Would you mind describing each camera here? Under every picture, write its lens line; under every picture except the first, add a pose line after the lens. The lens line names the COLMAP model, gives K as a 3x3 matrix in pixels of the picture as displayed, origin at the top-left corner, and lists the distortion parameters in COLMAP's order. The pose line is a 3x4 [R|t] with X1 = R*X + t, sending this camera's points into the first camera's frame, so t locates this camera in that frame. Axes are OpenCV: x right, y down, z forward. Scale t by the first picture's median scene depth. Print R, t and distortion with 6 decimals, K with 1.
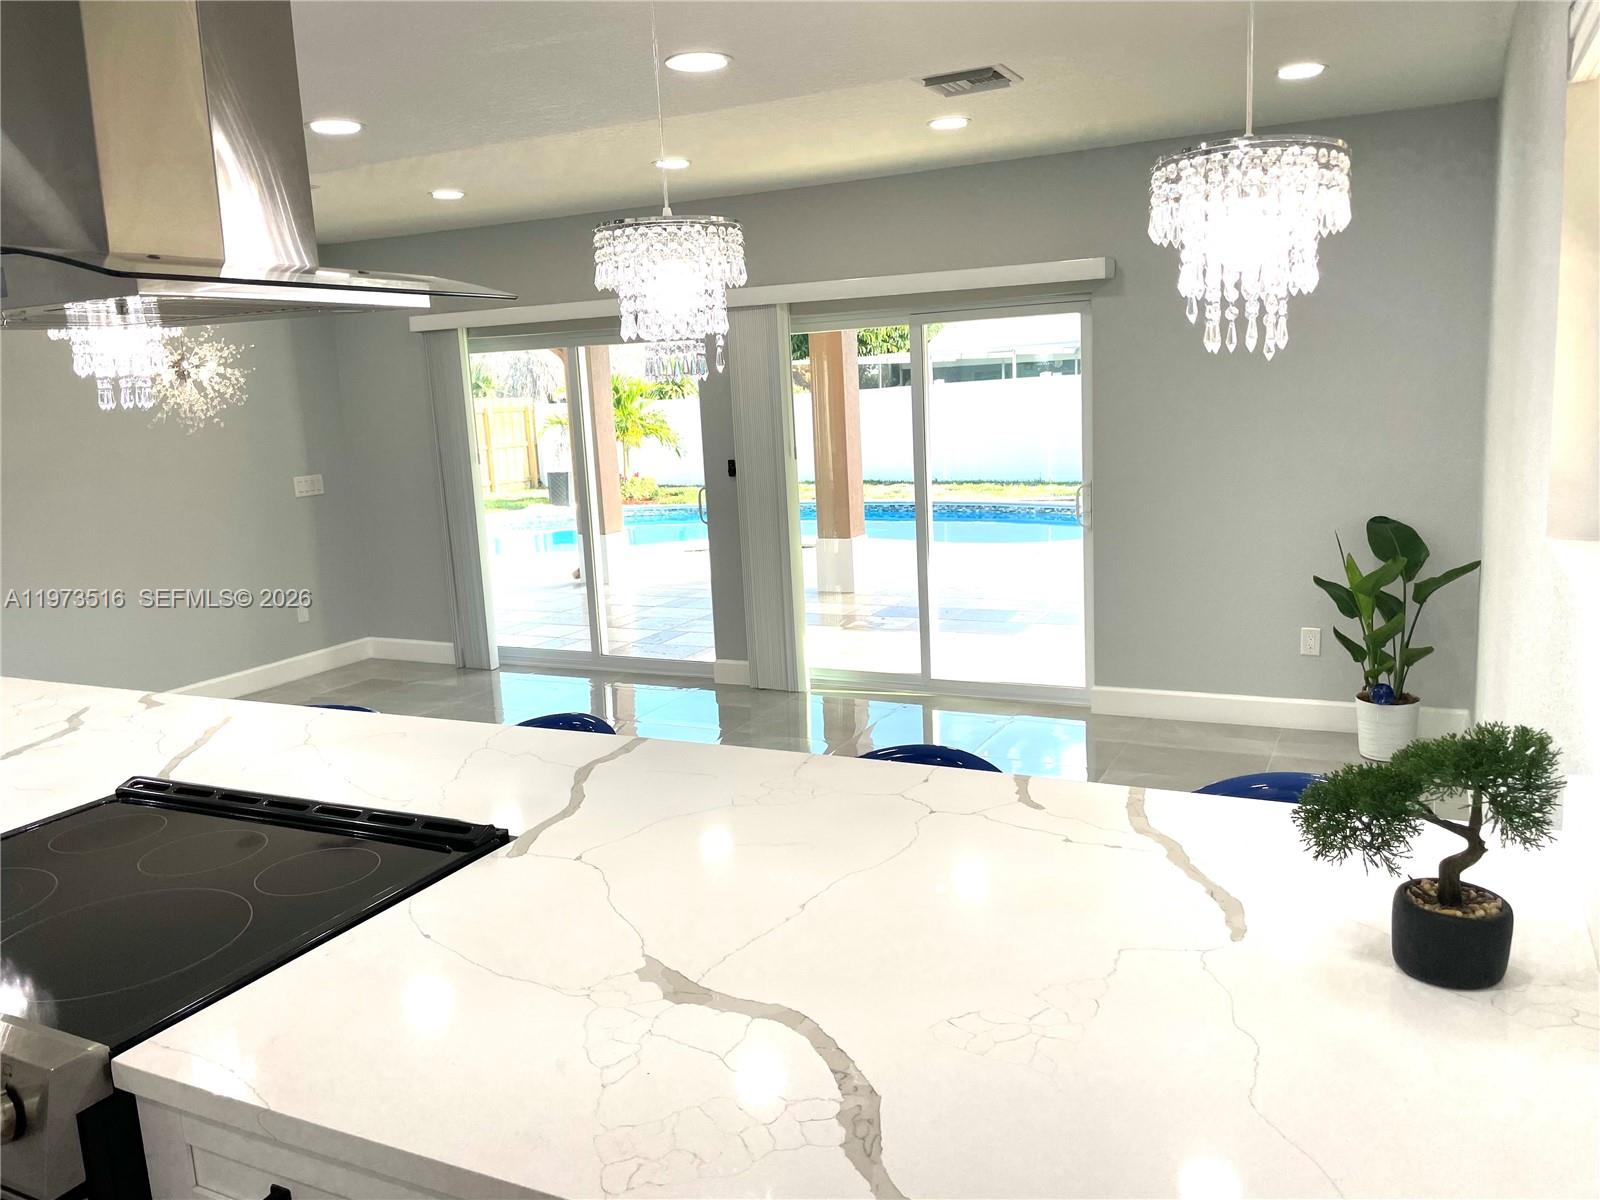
lens RADIAL K [[1214.9, 0, 804.9], [0, 1214.9, 598.5], [0, 0, 1]] dist [0.086364, -0.120912]
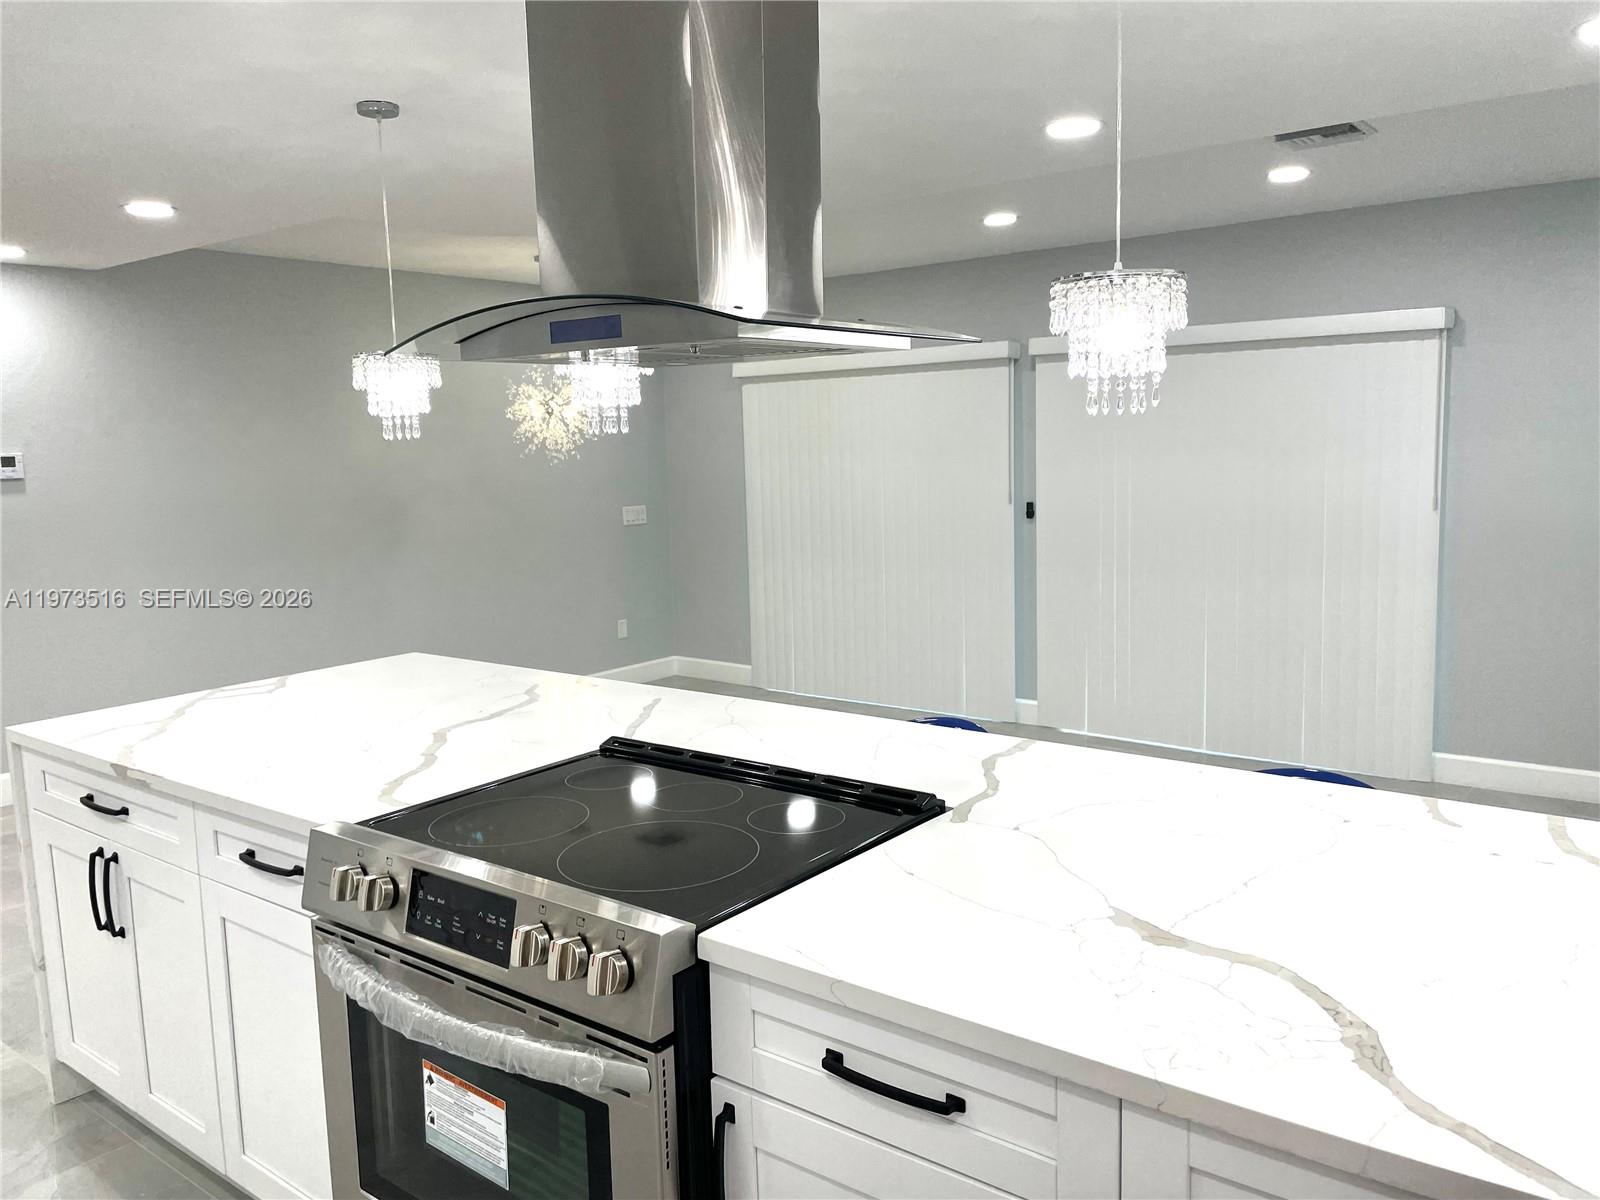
lens RADIAL K [[1214.9, 0, 799.5], [0, 1214.9, 587.0], [0, 0, 1]] dist [0.086364, -0.120912]
pose [[0.978170, 0.047076, -0.202402, -0.155161], [-0.056809, 0.997478, -0.042548, 0.045953], [0.199888, 0.053118, 0.978378, -0.153549]]
